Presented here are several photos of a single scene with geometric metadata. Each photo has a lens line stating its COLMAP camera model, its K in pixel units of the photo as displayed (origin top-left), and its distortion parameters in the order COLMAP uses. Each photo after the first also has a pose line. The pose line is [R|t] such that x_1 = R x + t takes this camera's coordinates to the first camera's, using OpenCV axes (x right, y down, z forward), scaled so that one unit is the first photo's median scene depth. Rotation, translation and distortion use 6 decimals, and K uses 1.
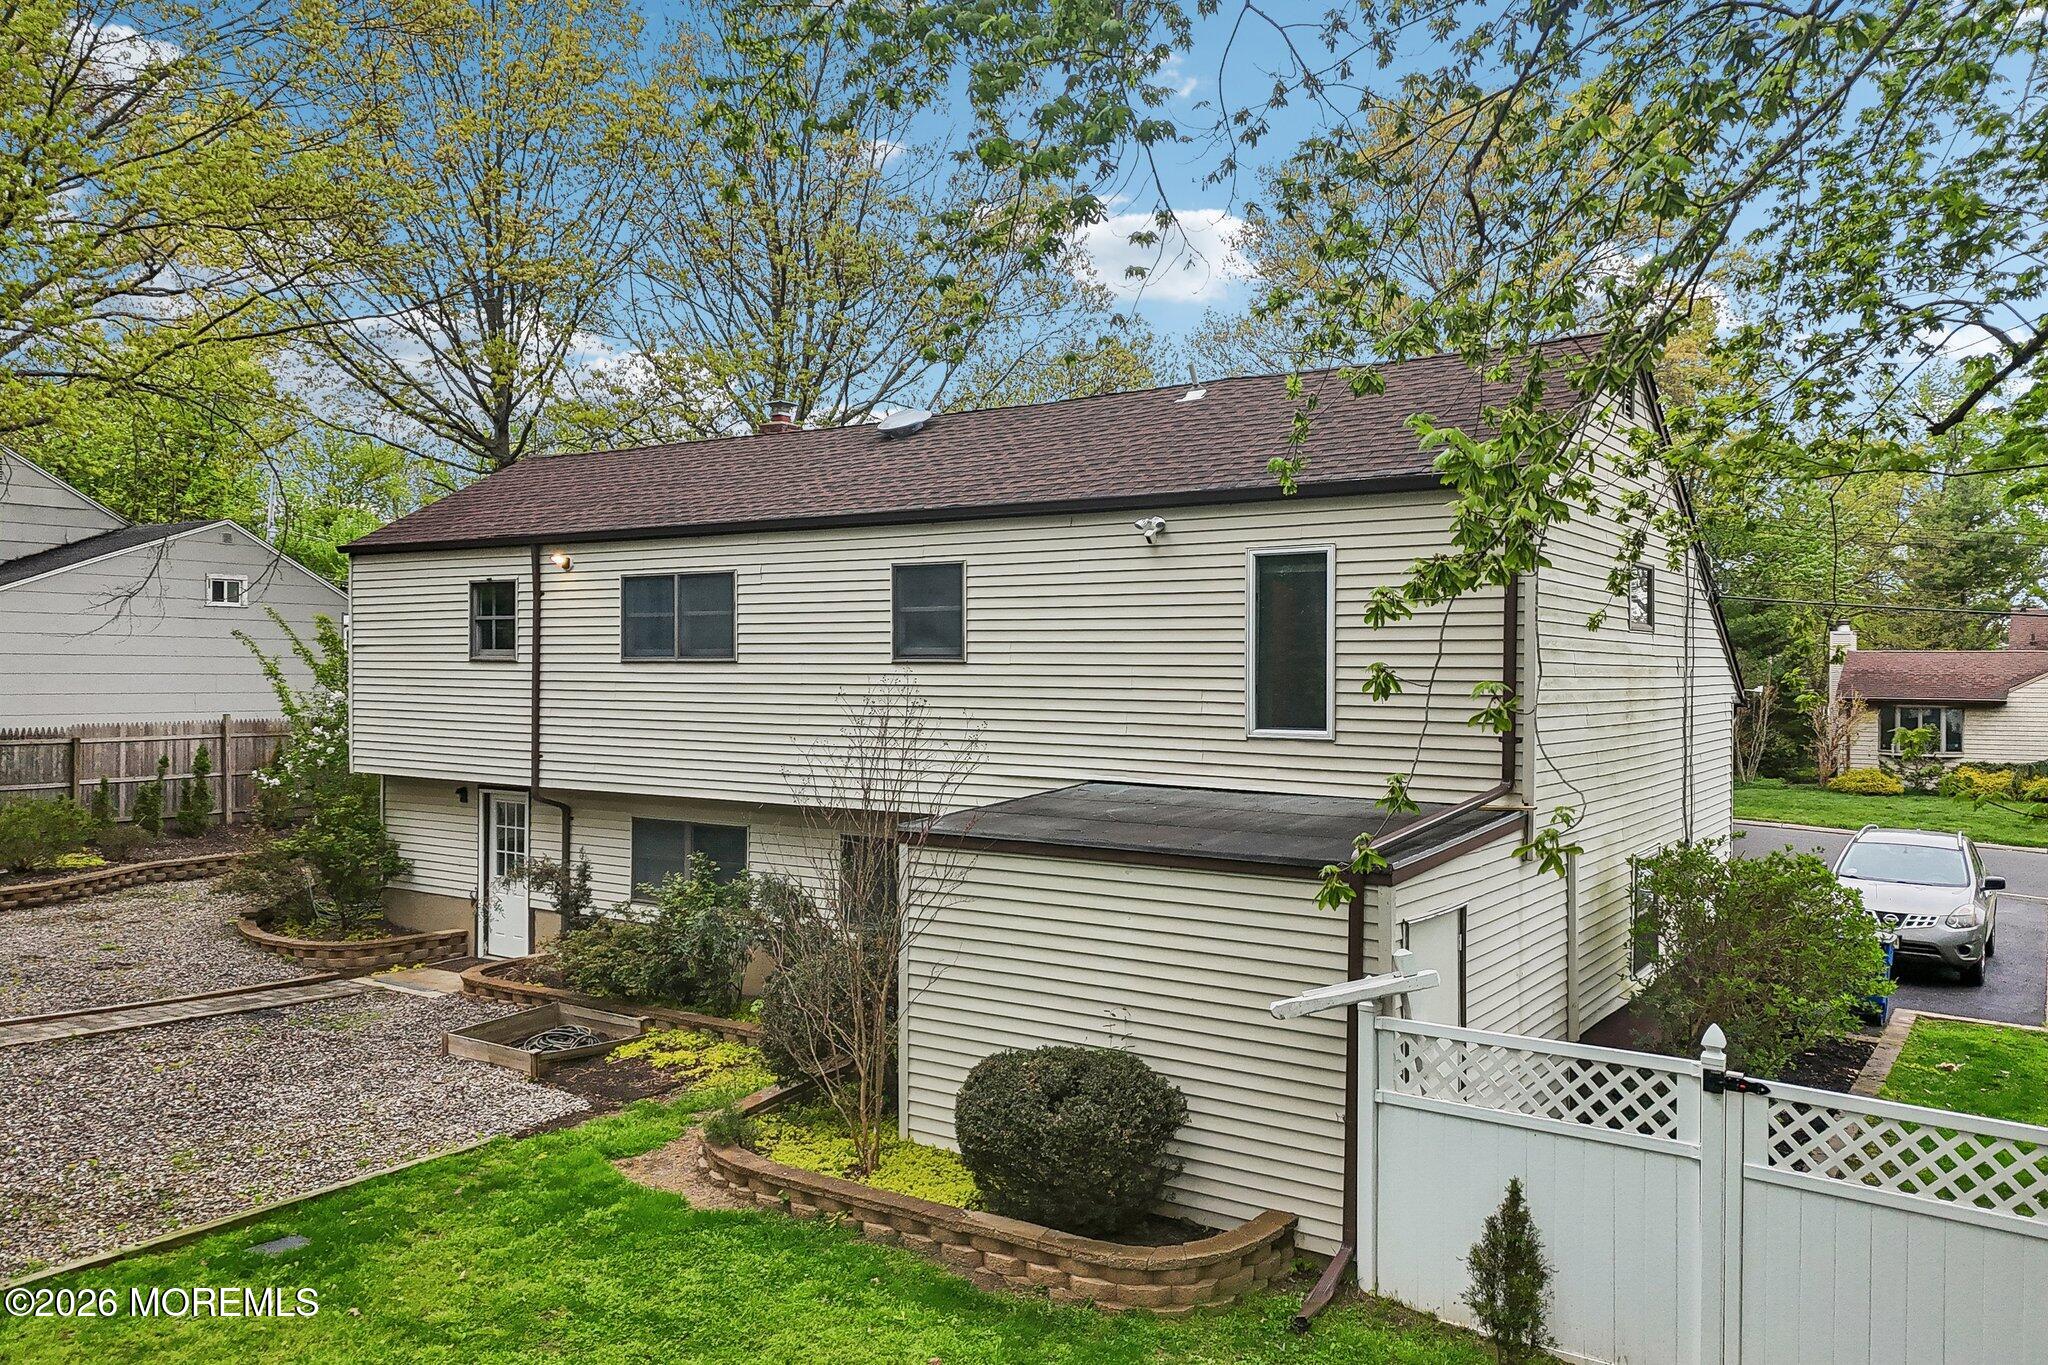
lens RADIAL K [[1528.9, 0, 1024.0], [0, 1528.9, 682.5], [0, 0, 1]] dist [0.113302, -0.180004]
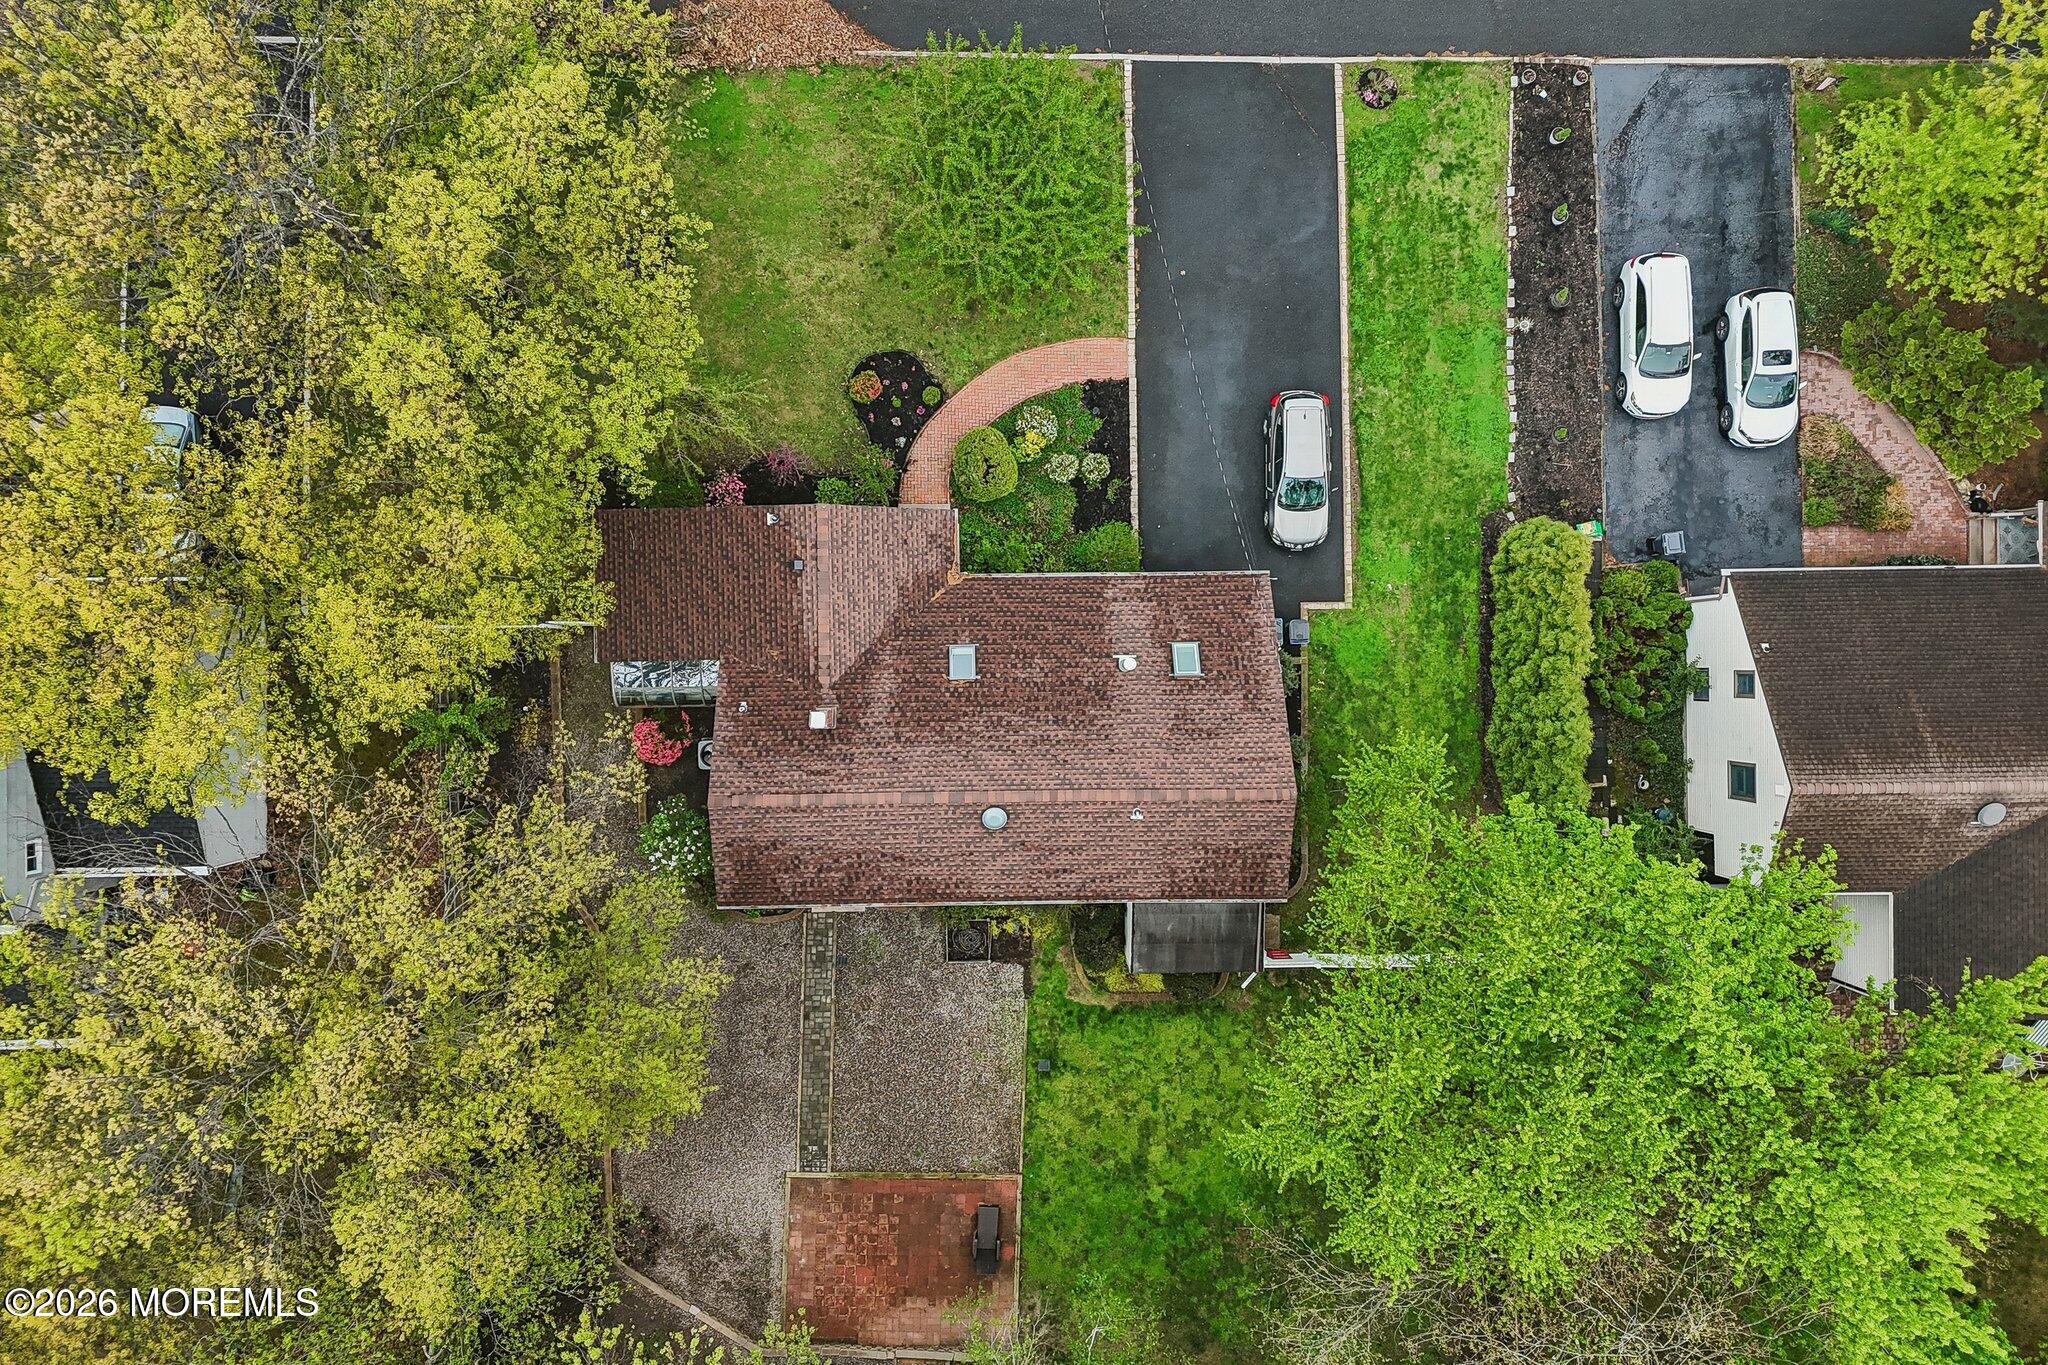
lens RADIAL K [[1505.0, 0, 1024.0], [0, 1505.0, 682.5], [0, 0, 1]] dist [0.113918, -0.131047]
pose [[0.816849, -0.576776, 0.009316, 0.056493], [-0.012055, -0.000921, 0.999927, -2.561450], [-0.576726, -0.816902, -0.007706, 1.236075]]
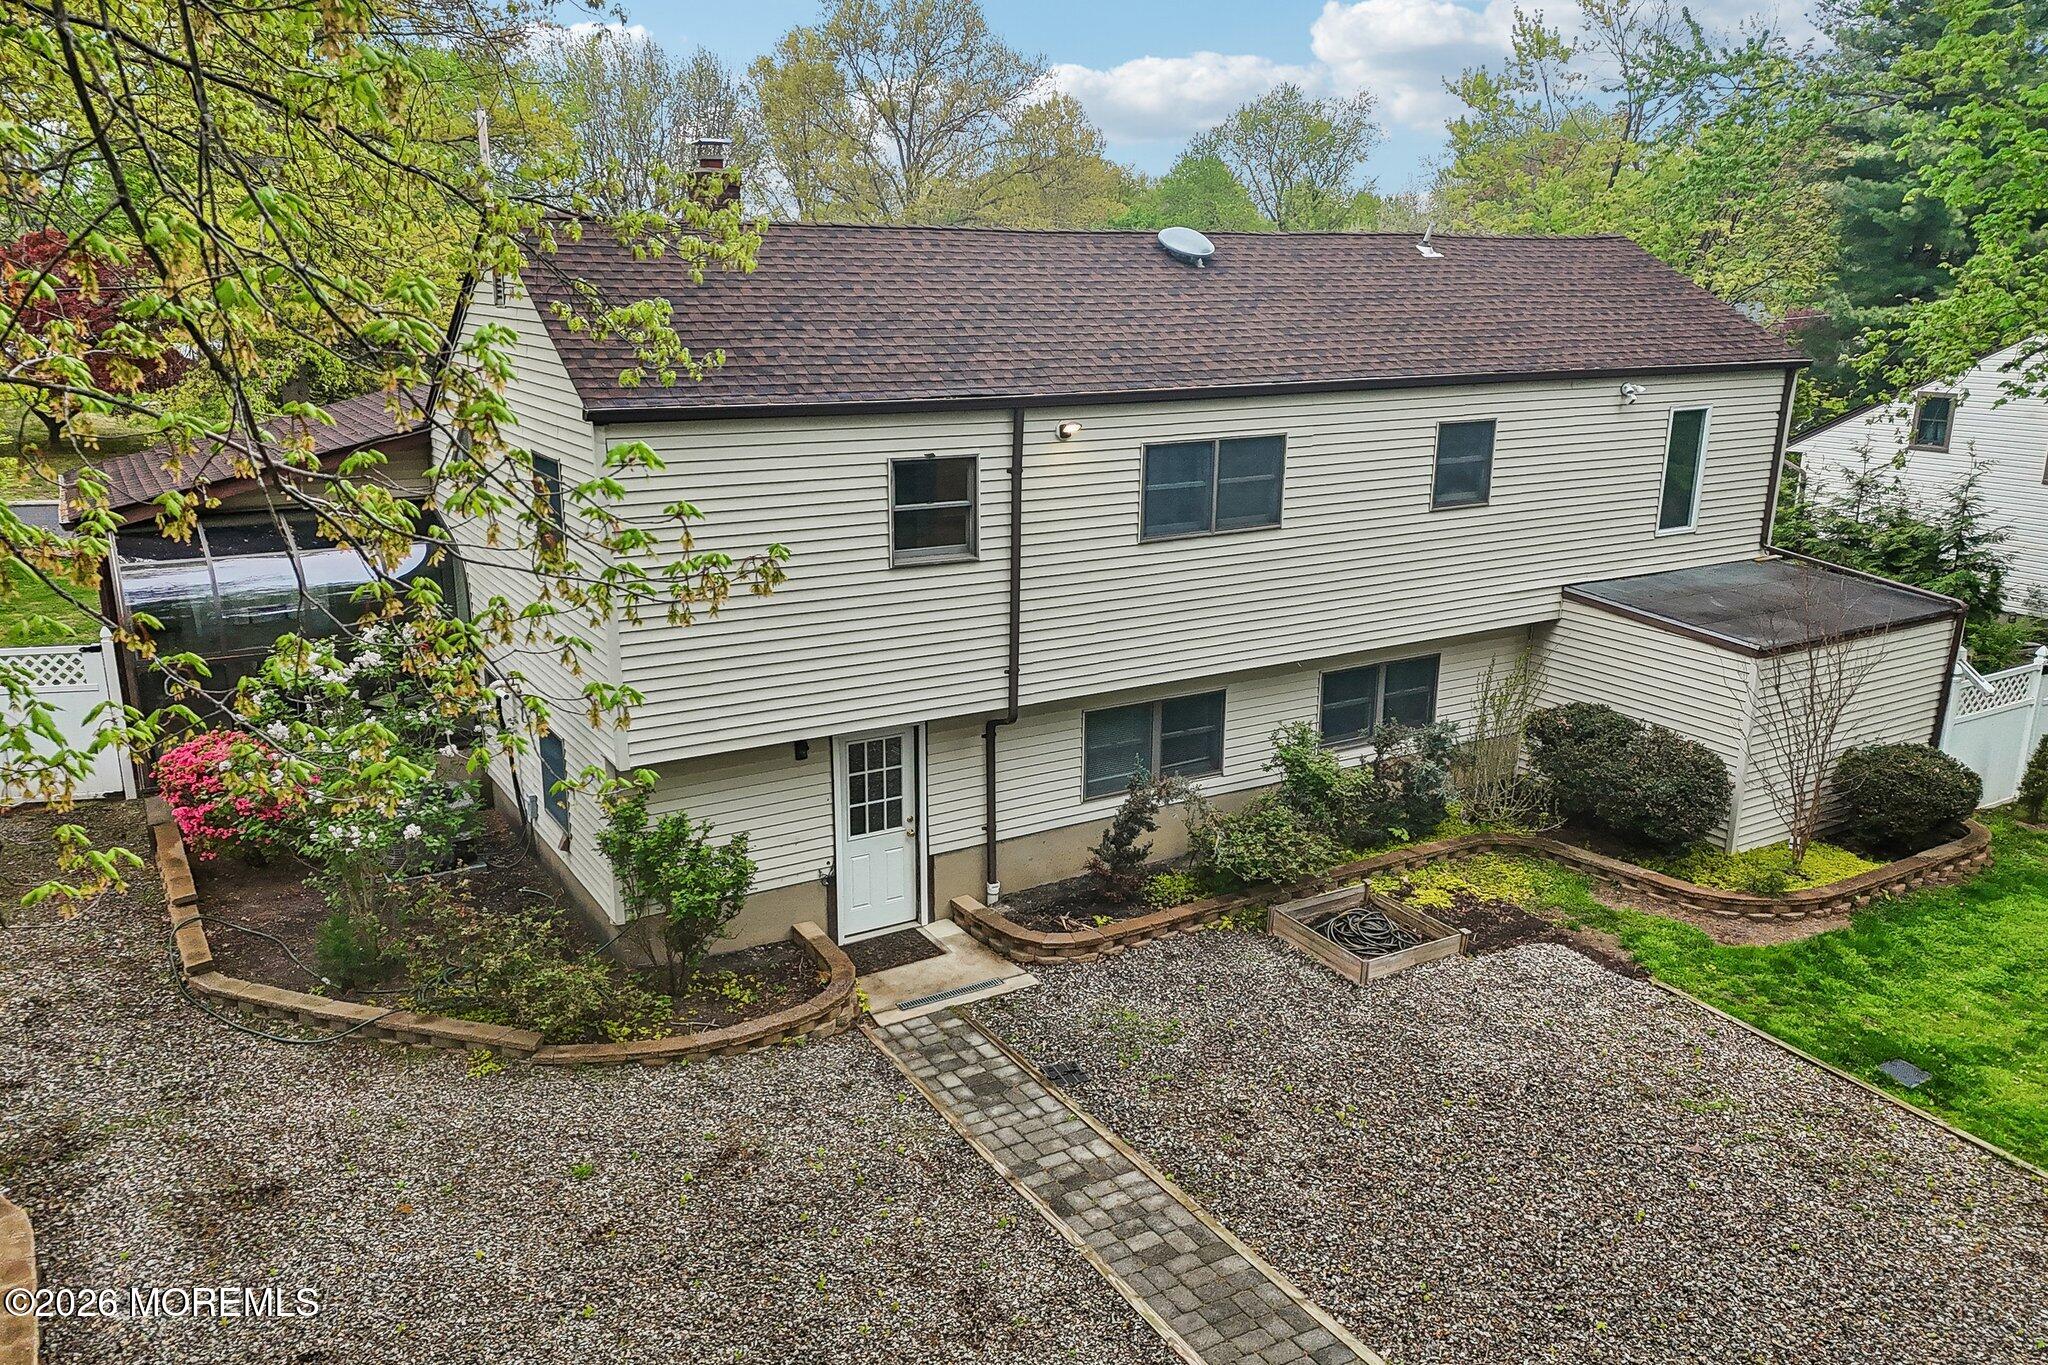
lens RADIAL K [[1505.0, 0, 1024.0], [0, 1505.0, 682.5], [0, 0, 1]] dist [0.113918, -0.131047]
pose [[0.410662, -0.243403, 0.878699, -1.096214], [0.006028, 0.964414, 0.264328, -0.169341], [-0.911768, -0.103253, 0.397515, 0.733184]]
